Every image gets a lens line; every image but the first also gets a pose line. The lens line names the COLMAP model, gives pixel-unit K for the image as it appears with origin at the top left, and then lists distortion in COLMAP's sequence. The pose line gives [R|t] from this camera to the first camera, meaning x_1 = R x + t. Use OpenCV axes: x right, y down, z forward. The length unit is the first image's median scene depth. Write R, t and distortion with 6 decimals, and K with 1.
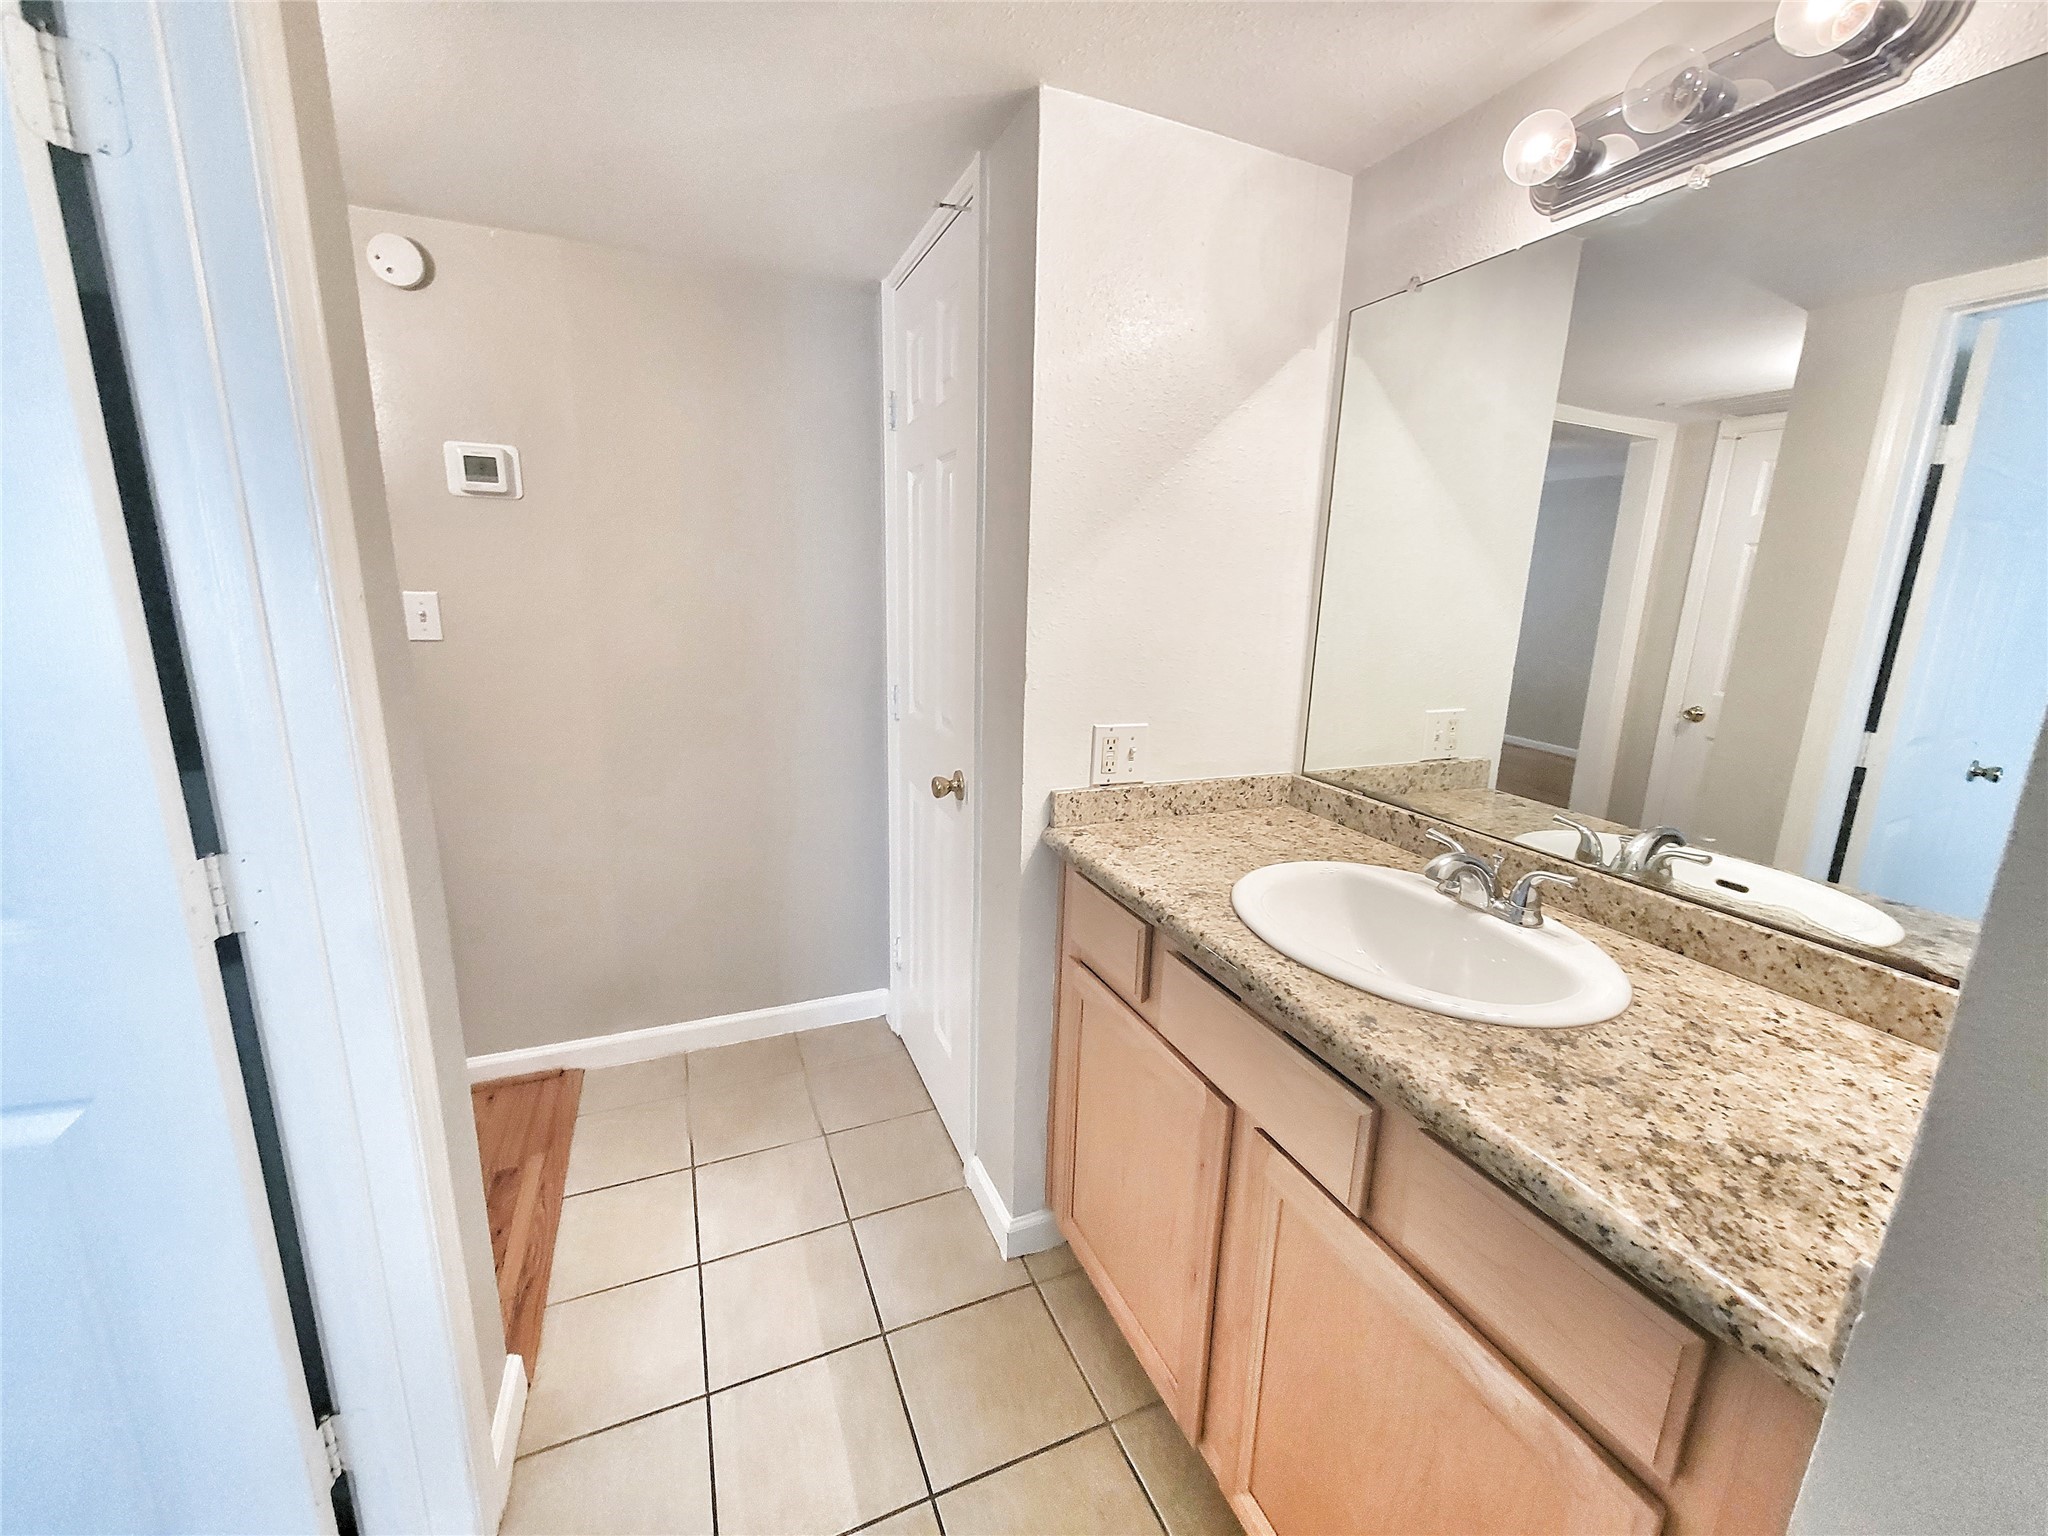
lens RADIAL K [[821.8, 0, 1036.2], [0, 821.8, 768.1], [0, 0, 1]] dist [-0.001247, -0.000248]
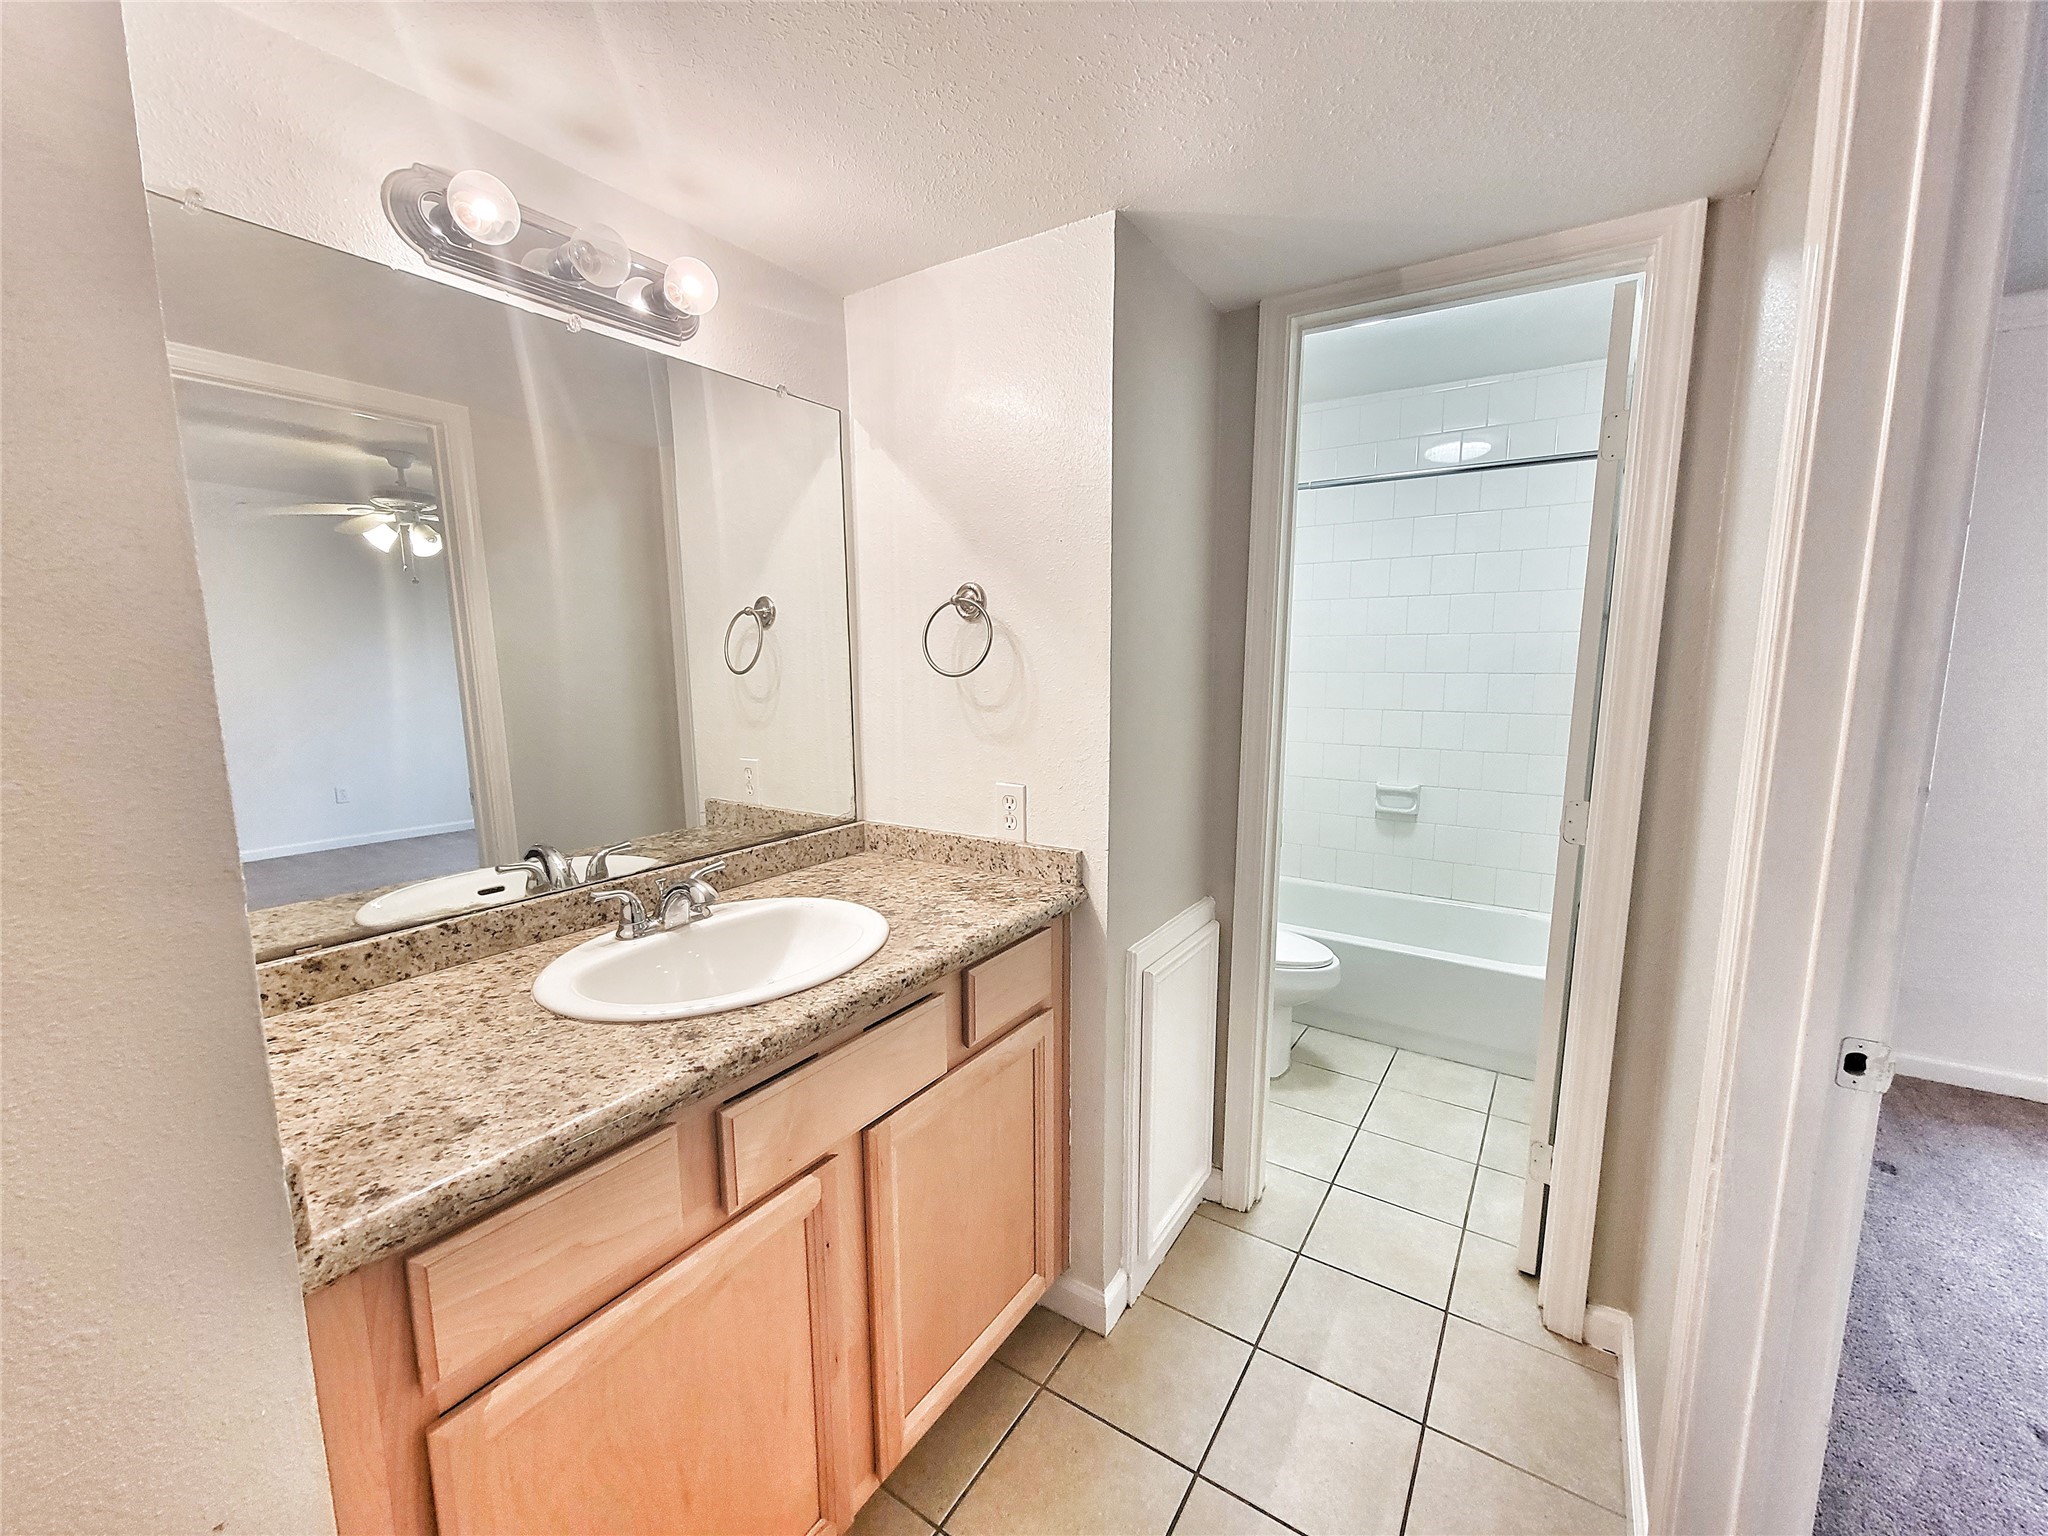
lens RADIAL K [[821.8, 0, 1036.2], [0, 821.8, 768.1], [0, 0, 1]] dist [-0.001247, -0.000248]
pose [[-0.543166, -0.150345, 0.826055, -0.734050], [0.171310, 0.943298, 0.284327, -0.315813], [-0.821963, 0.295948, -0.486612, 1.250002]]
